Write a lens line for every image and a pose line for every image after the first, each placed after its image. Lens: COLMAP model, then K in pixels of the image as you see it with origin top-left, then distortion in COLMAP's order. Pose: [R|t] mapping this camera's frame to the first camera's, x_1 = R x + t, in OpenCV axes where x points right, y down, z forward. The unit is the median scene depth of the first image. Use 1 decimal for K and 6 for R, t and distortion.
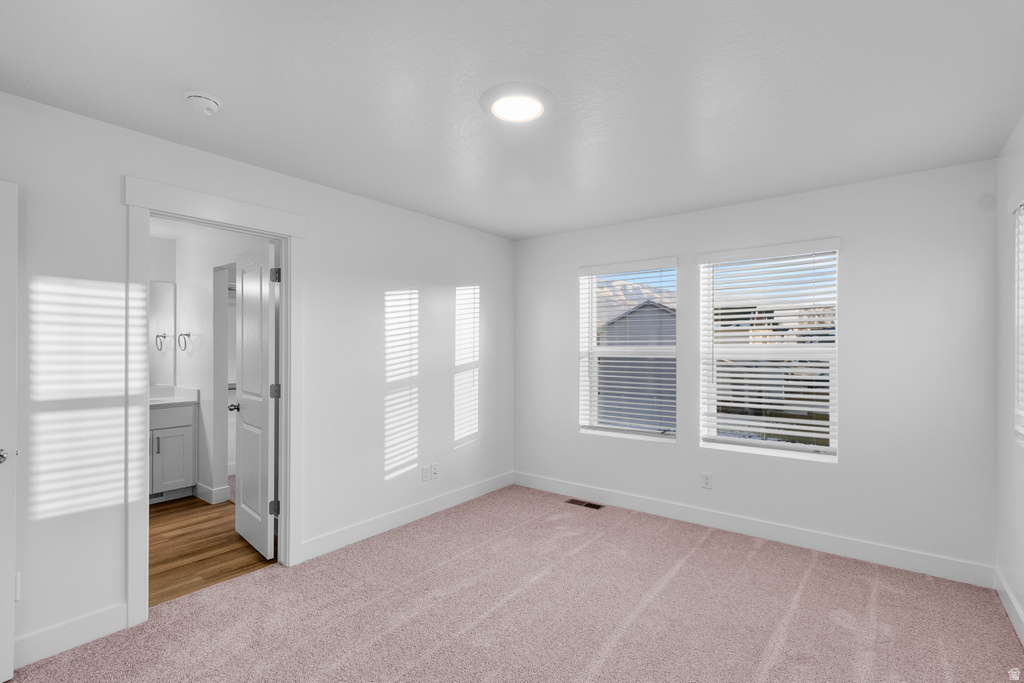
lens RADIAL K [[468.5, 0, 512.0], [0, 468.5, 355.8], [0, 0, 1]] dist [0.001180, 0.000207]
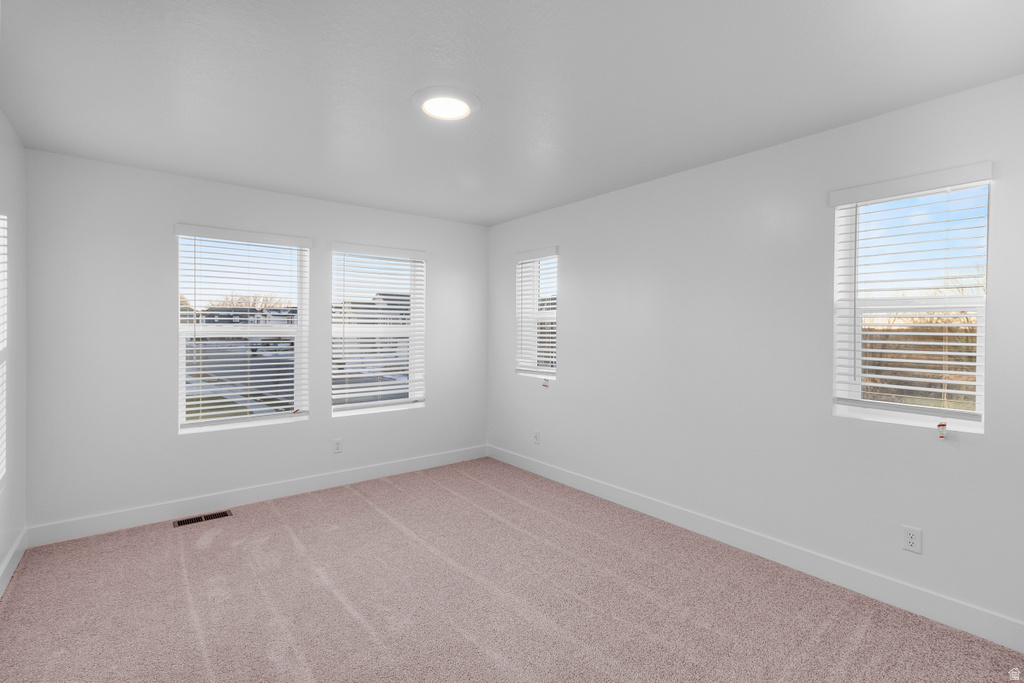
lens RADIAL K [[477.7, 0, 512.0], [0, 477.7, 341.5], [0, 0, 1]] dist [0.000318, -0.000034]
pose [[0.238244, -0.022593, 0.970942, -0.590973], [0.007656, 0.999742, 0.021384, -0.004113], [-0.971175, 0.002339, 0.238356, 0.325742]]
